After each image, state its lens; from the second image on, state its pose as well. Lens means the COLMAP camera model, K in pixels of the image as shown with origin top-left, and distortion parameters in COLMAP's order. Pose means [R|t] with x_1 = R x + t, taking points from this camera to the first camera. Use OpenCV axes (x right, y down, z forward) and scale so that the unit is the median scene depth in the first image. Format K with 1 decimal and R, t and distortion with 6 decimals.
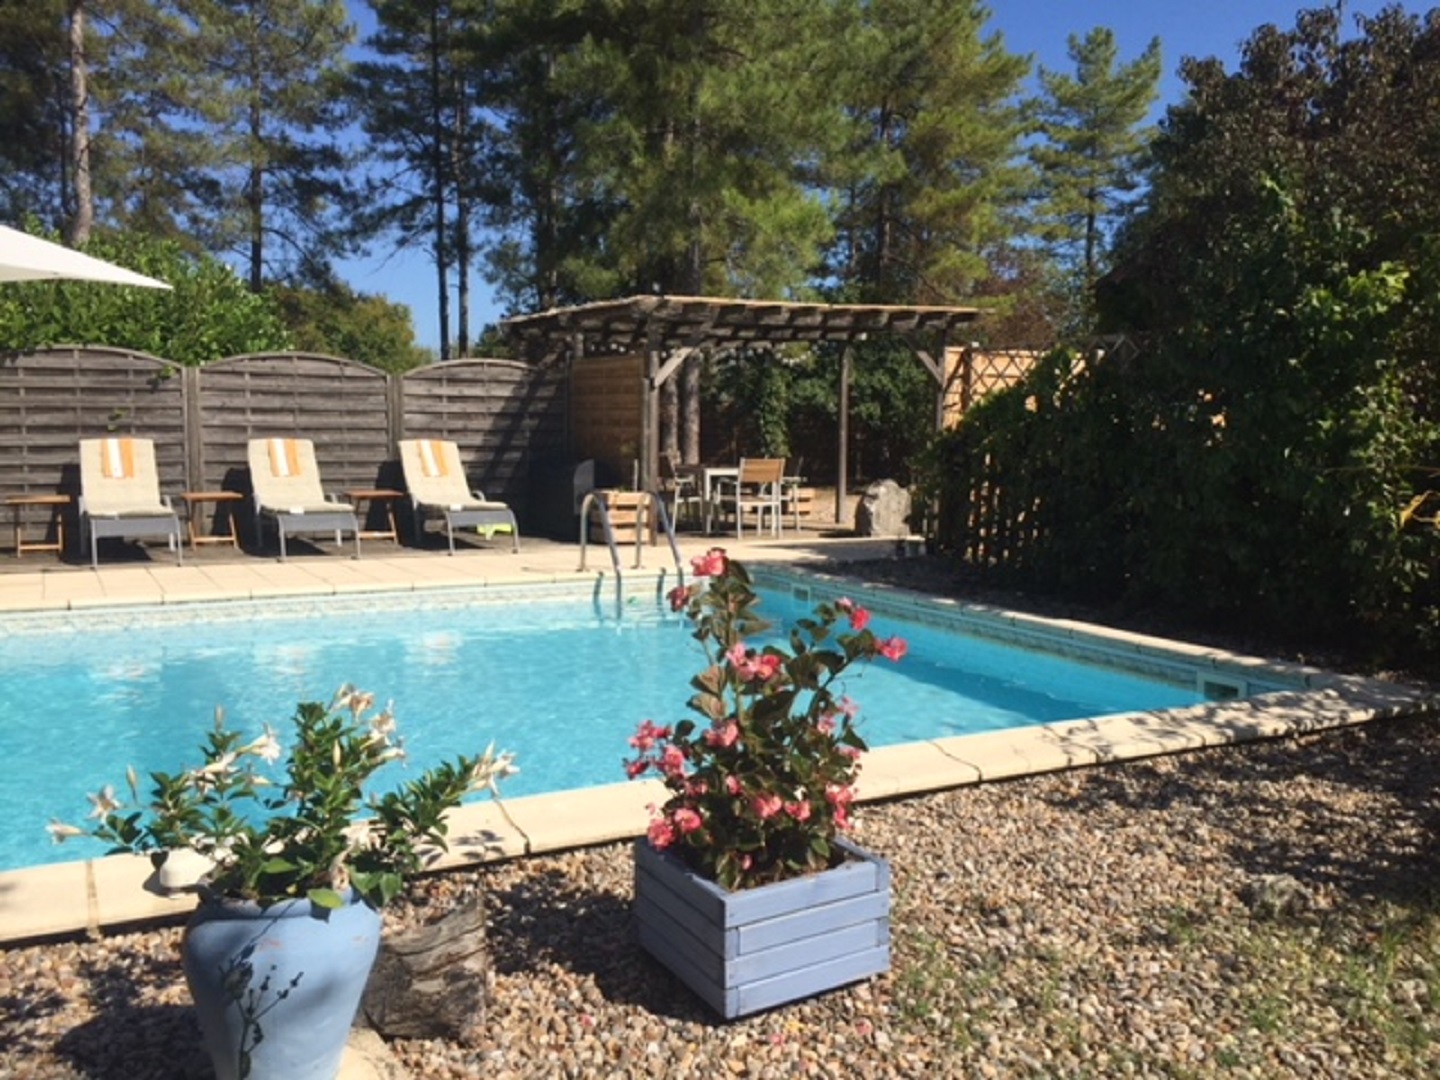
lens RADIAL K [[1206.1, 0, 720.5], [0, 1206.1, 543.1], [0, 0, 1]] dist [0.044459, 0.012206]
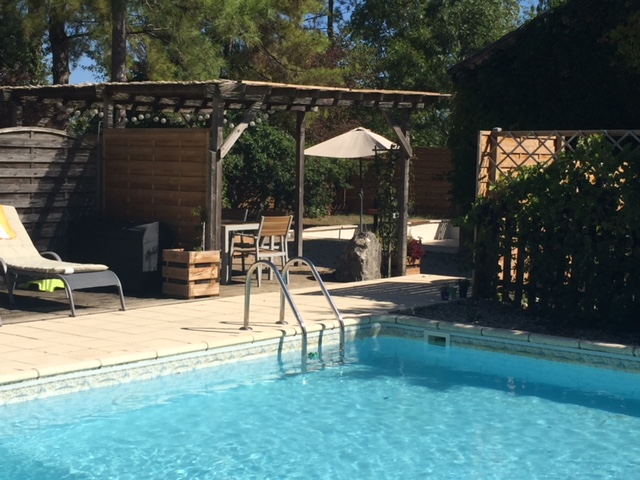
lens RADIAL K [[1045.8, 0, 320.0], [0, 1045.8, 239.2], [0, 0, 1]] dist [0.056663, 0.000000]
pose [[0.944636, -0.019629, 0.327532, -0.293251], [0.026622, 0.999503, -0.016881, -0.033870], [-0.327038, 0.024666, 0.944689, 0.039234]]
